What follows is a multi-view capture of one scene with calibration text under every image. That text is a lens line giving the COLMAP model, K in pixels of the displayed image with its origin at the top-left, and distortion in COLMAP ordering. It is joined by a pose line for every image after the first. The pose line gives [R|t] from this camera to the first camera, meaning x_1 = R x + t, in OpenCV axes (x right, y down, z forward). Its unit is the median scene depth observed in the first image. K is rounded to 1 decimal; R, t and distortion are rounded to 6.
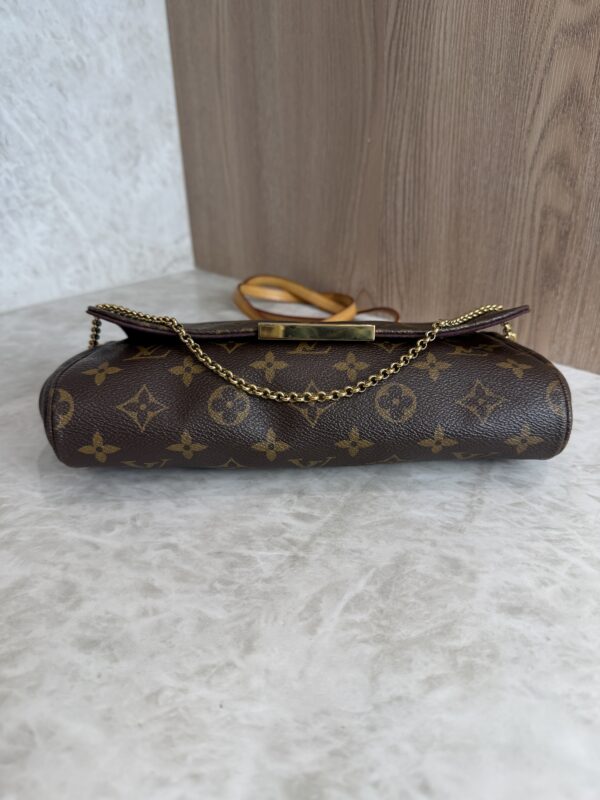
lens RADIAL K [[580.9, 0, 303.0], [0, 580.9, 398.5], [0, 0, 1]] dist [-0.026203, -0.001044]
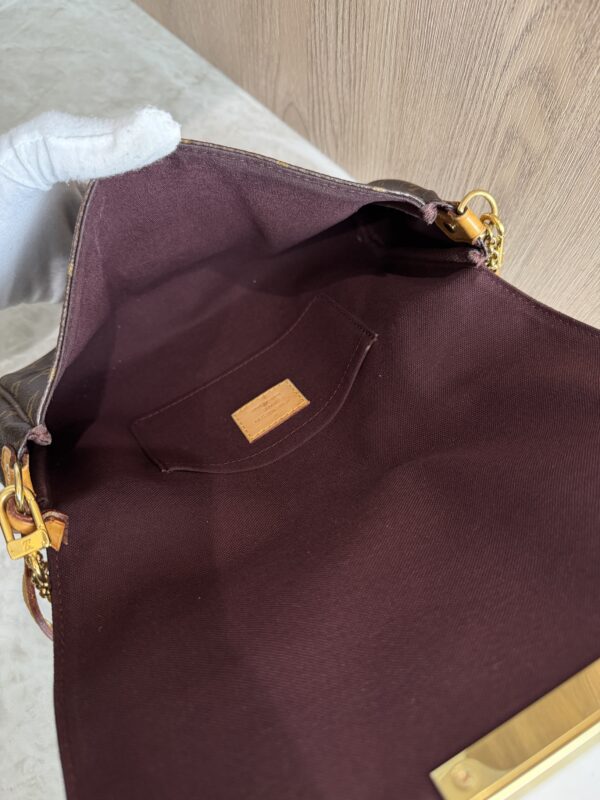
lens RADIAL K [[581.8, 0, 300.0], [0, 581.8, 400.0], [0, 0, 1]] dist [-0.038011, 0.010525]
pose [[0.998619, 0.049138, -0.018583, 0.295067], [-0.024606, 0.750020, 0.660957, -0.789358], [0.046415, -0.659587, 0.750194, 0.400576]]
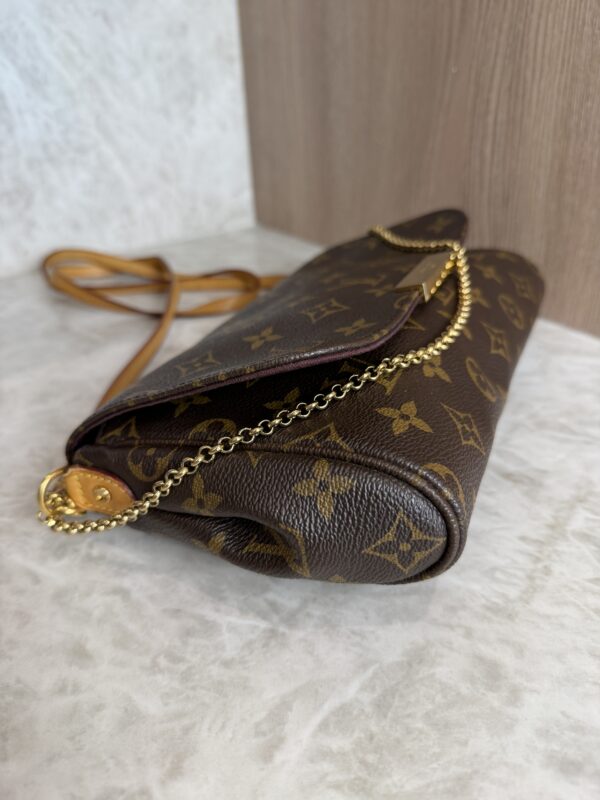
lens RADIAL K [[600.3, 0, 300.0], [0, 600.3, 400.0], [0, 0, 1]] dist [-0.076067, 0.035797]
pose [[0.985632, 0.069229, -0.154071, 0.108172], [-0.058739, 0.995700, 0.071632, -0.070468], [0.158367, -0.061553, 0.985460, 0.255355]]
